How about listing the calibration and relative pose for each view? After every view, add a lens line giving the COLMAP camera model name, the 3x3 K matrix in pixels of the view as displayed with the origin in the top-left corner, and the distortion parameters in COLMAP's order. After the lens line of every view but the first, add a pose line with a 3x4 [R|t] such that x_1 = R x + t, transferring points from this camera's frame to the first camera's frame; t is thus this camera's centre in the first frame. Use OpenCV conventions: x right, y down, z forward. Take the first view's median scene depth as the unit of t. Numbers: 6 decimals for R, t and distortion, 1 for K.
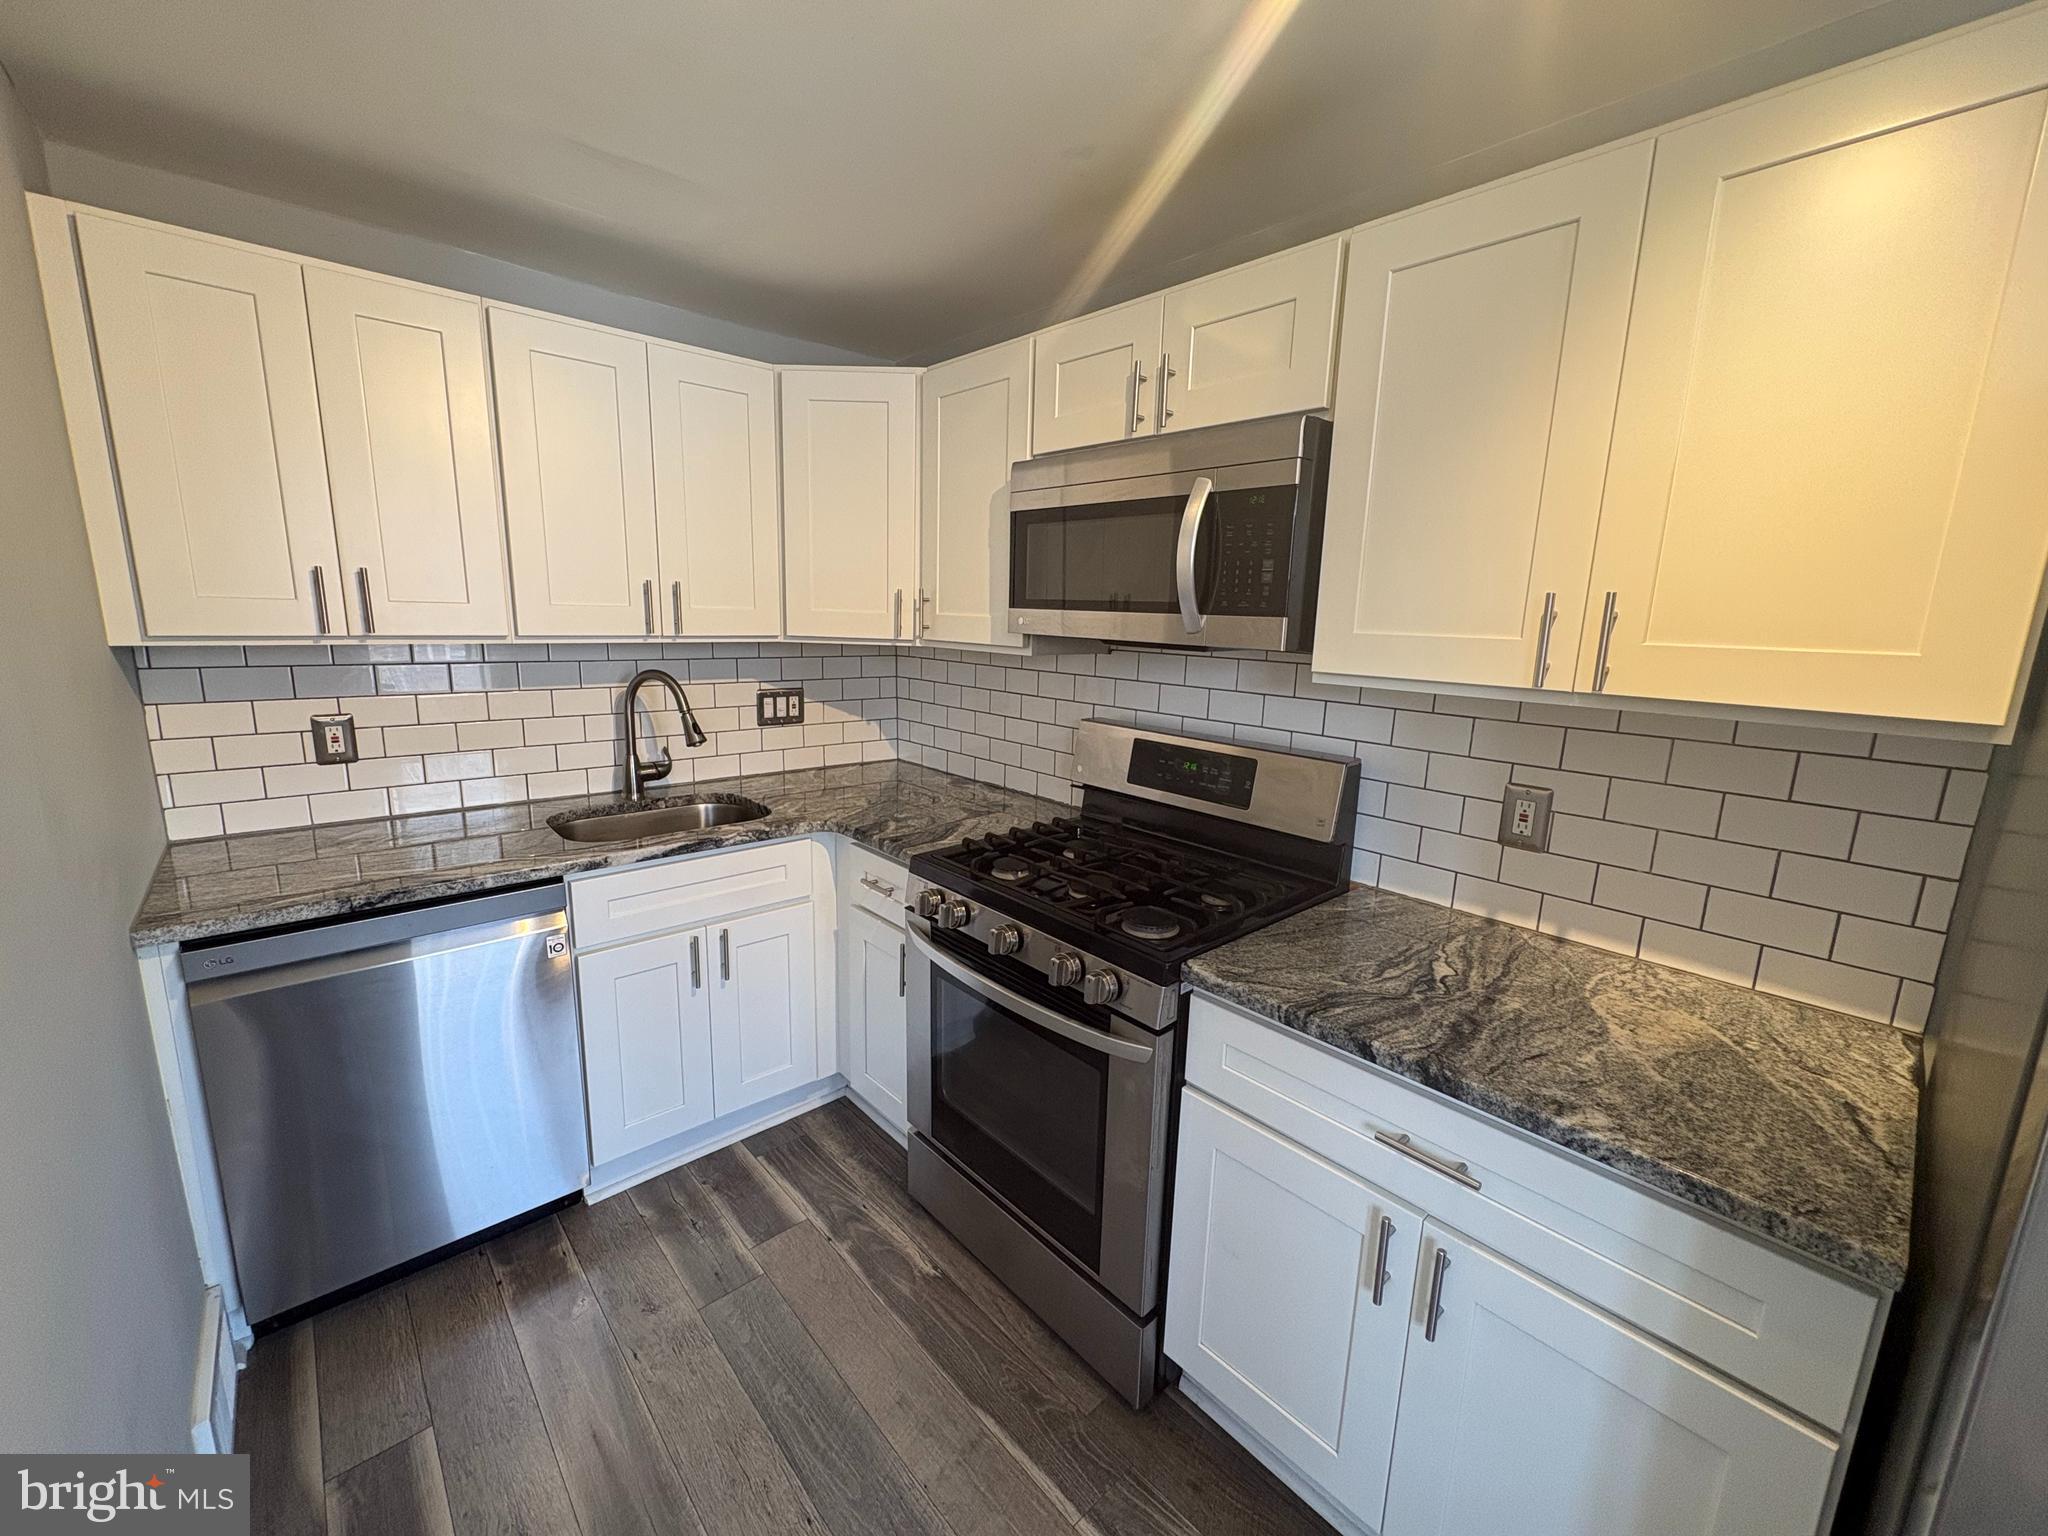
lens RADIAL K [[816.4, 0, 1023.7], [0, 816.4, 773.4], [0, 0, 1]] dist [0.000423, 0.000173]
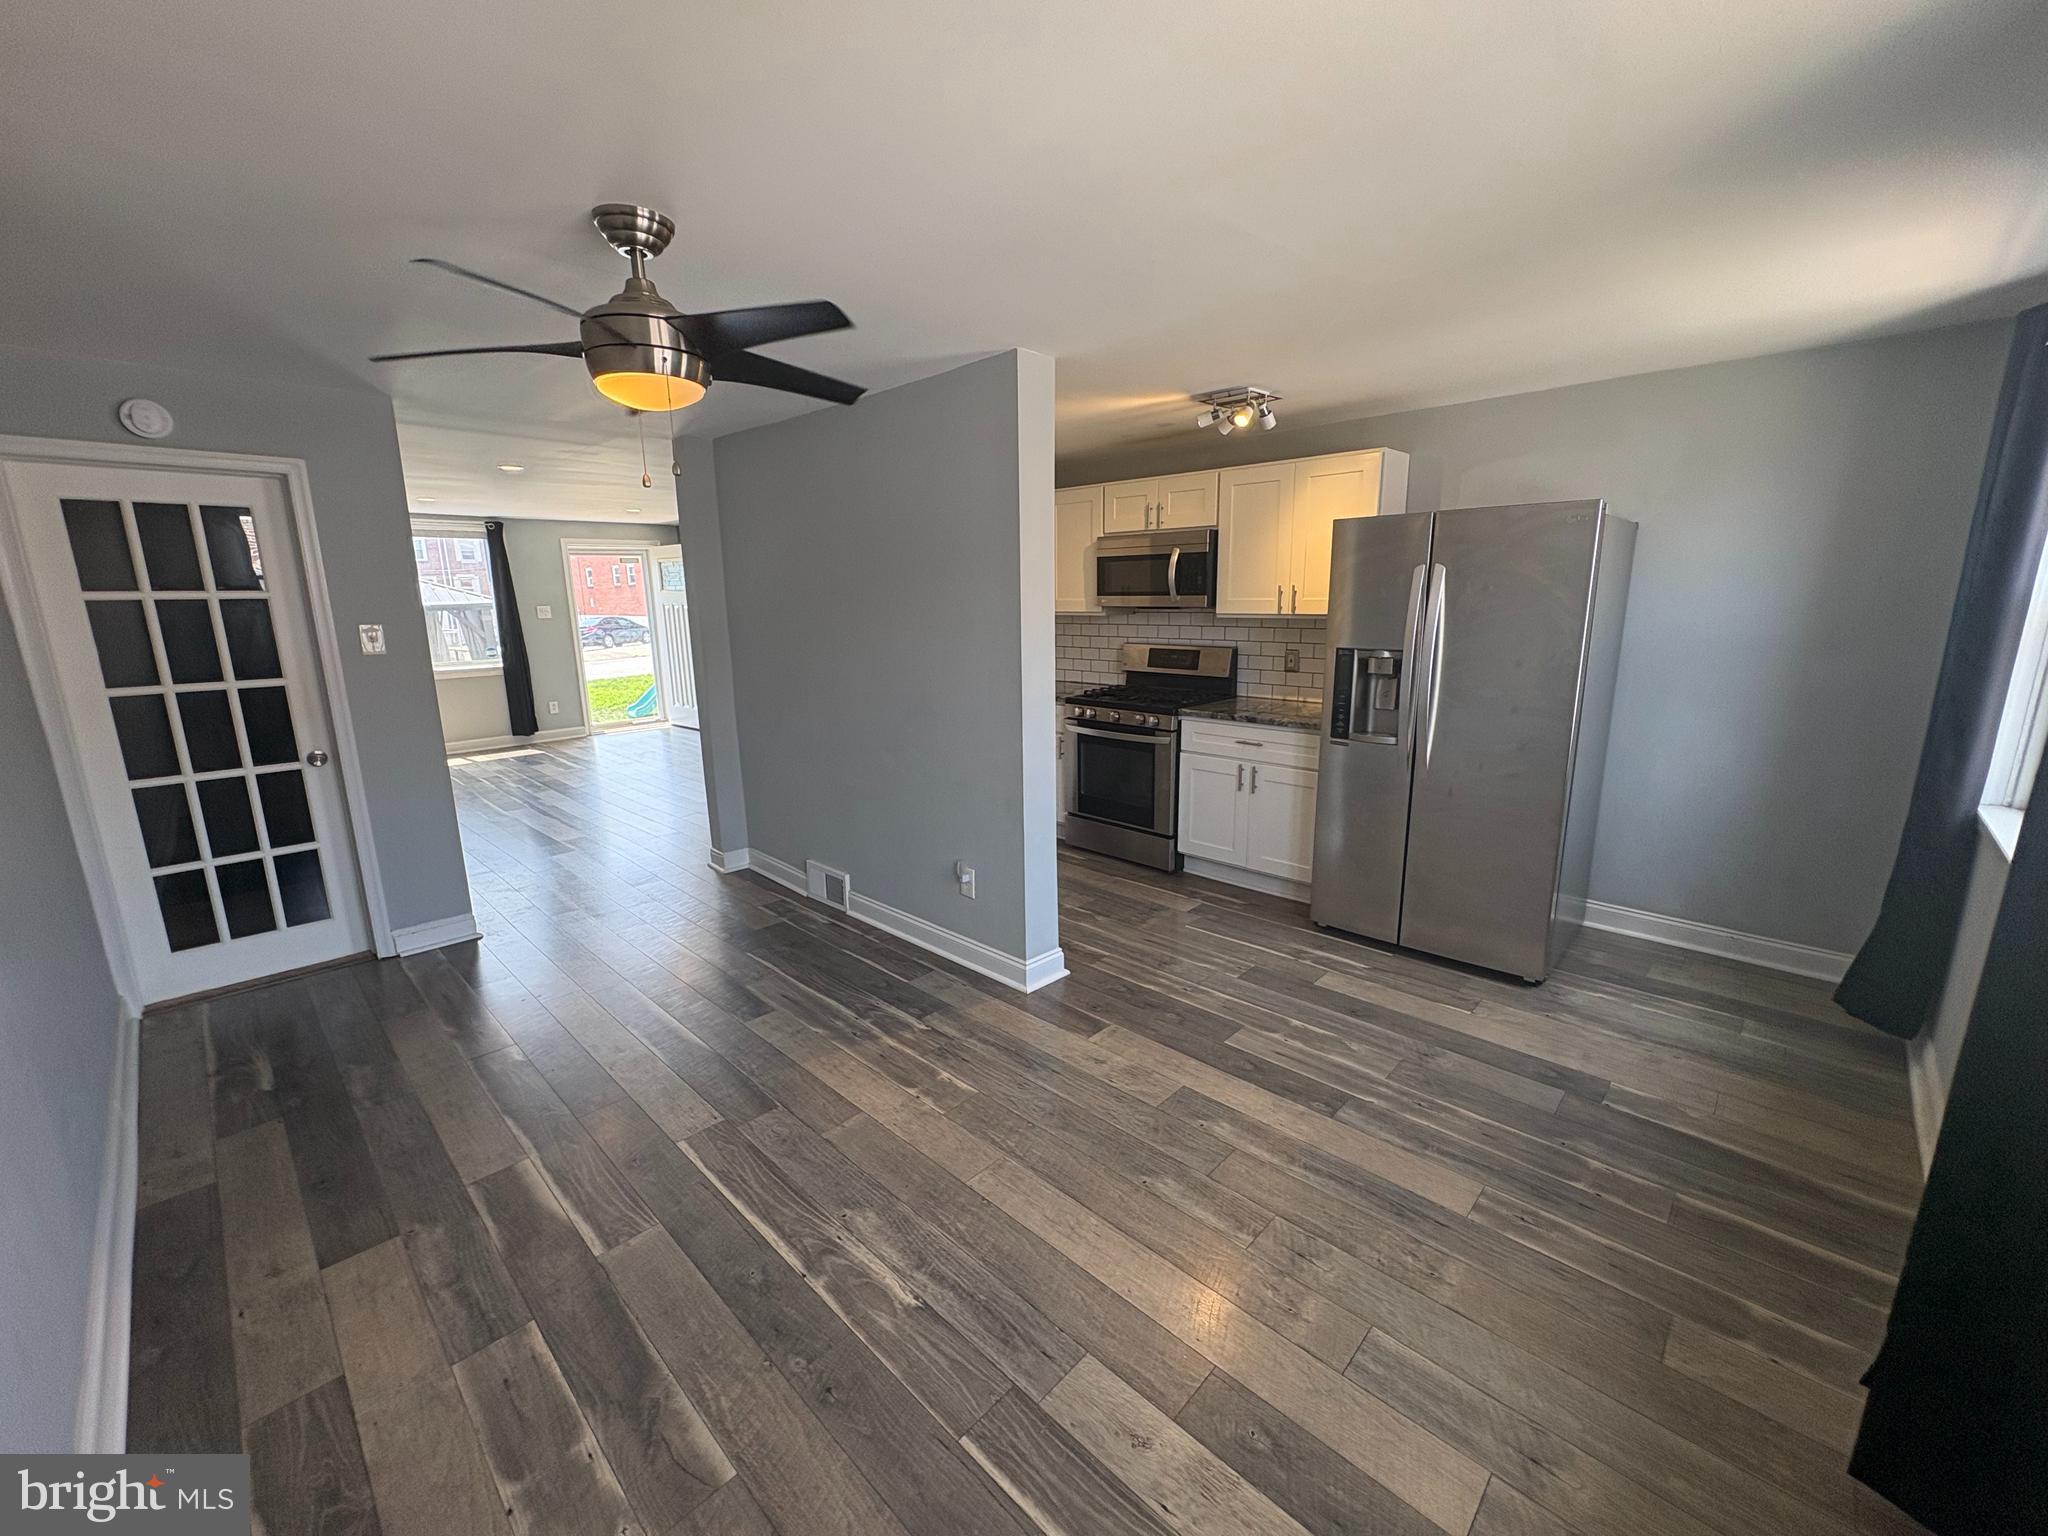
lens RADIAL K [[816.4, 0, 1021.0], [0, 816.4, 770.2], [0, 0, 1]] dist [0.000423, 0.000173]
pose [[0.997243, -0.053864, 0.051037, -0.425481], [0.053011, 0.998433, 0.017926, 0.280693], [-0.051923, -0.015171, 0.998536, -1.535847]]
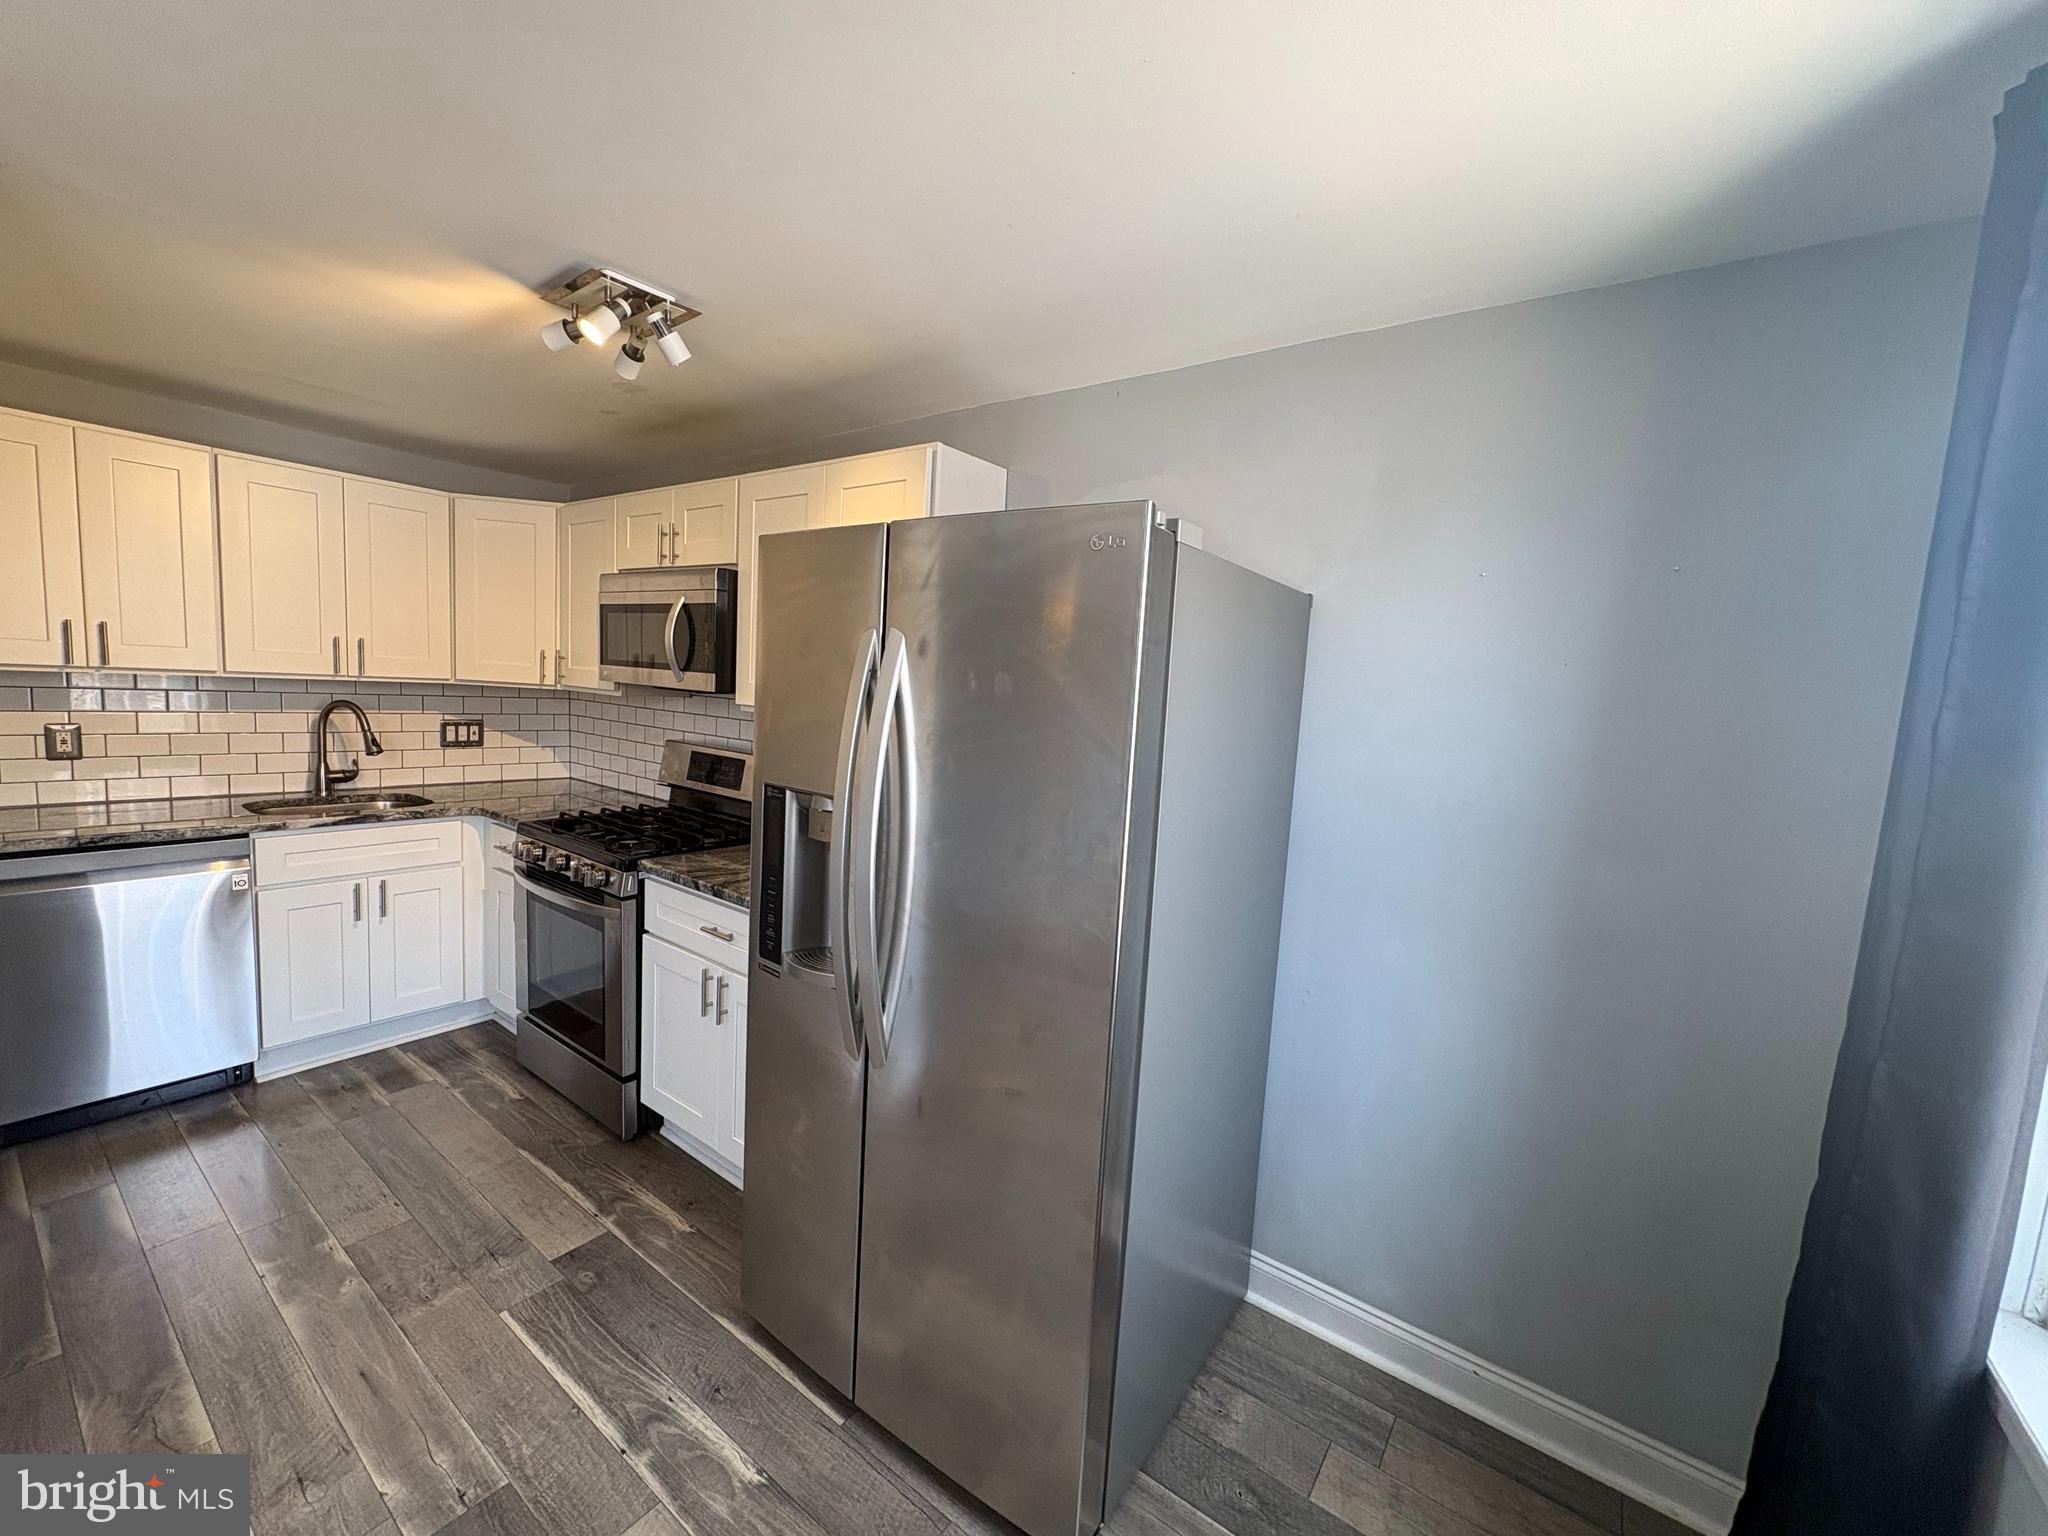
lens RADIAL K [[816.4, 0, 1022.4], [0, 816.4, 773.0], [0, 0, 1]] dist [0.000423, 0.000173]
pose [[0.979834, 0.009208, 0.199600, 0.494680], [0.006819, 0.996815, -0.079461, 0.141052], [-0.199695, 0.079220, 0.976650, -0.706575]]
